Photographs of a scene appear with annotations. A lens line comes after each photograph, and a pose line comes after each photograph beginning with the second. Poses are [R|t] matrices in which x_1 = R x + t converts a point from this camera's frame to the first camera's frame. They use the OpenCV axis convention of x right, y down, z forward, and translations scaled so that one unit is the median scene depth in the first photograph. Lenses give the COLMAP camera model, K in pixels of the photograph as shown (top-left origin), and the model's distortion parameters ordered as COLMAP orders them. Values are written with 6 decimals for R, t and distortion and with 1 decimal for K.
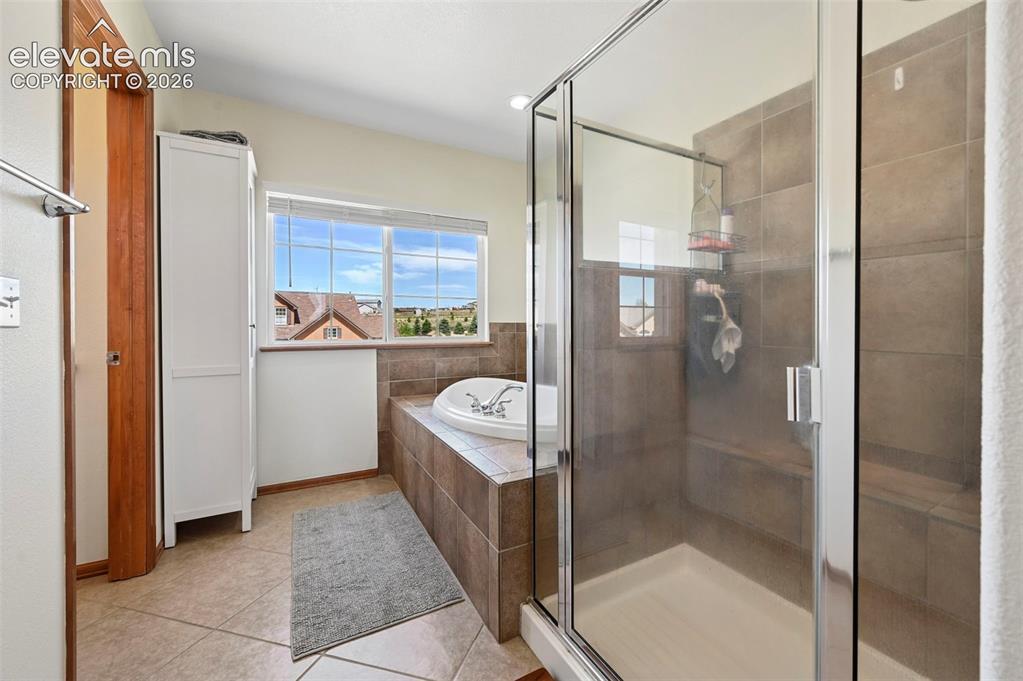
lens RADIAL K [[416.5, 0, 520.4], [0, 416.5, 322.2], [0, 0, 1]] dist [-0.004783, 0.000561]
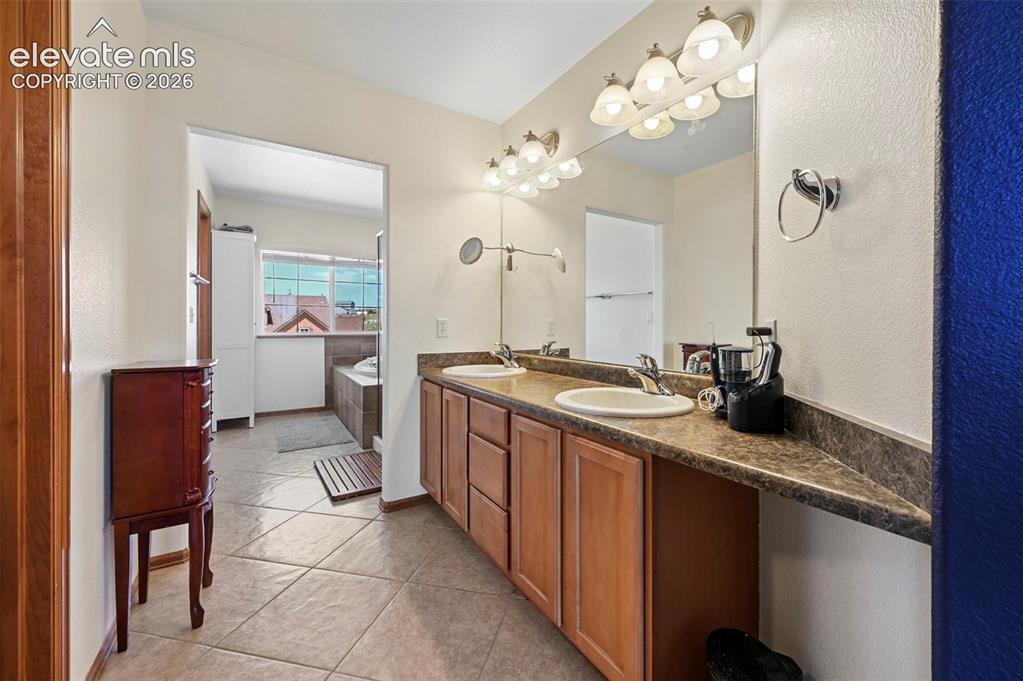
lens RADIAL K [[416.5, 0, 521.5], [0, 416.5, 316.4], [0, 0, 1]] dist [-0.004783, 0.000561]
pose [[0.998609, -0.001211, 0.052707, 0.432383], [0.001953, 0.999900, -0.014035, 0.003730], [-0.052685, 0.014118, 0.998511, -0.875126]]
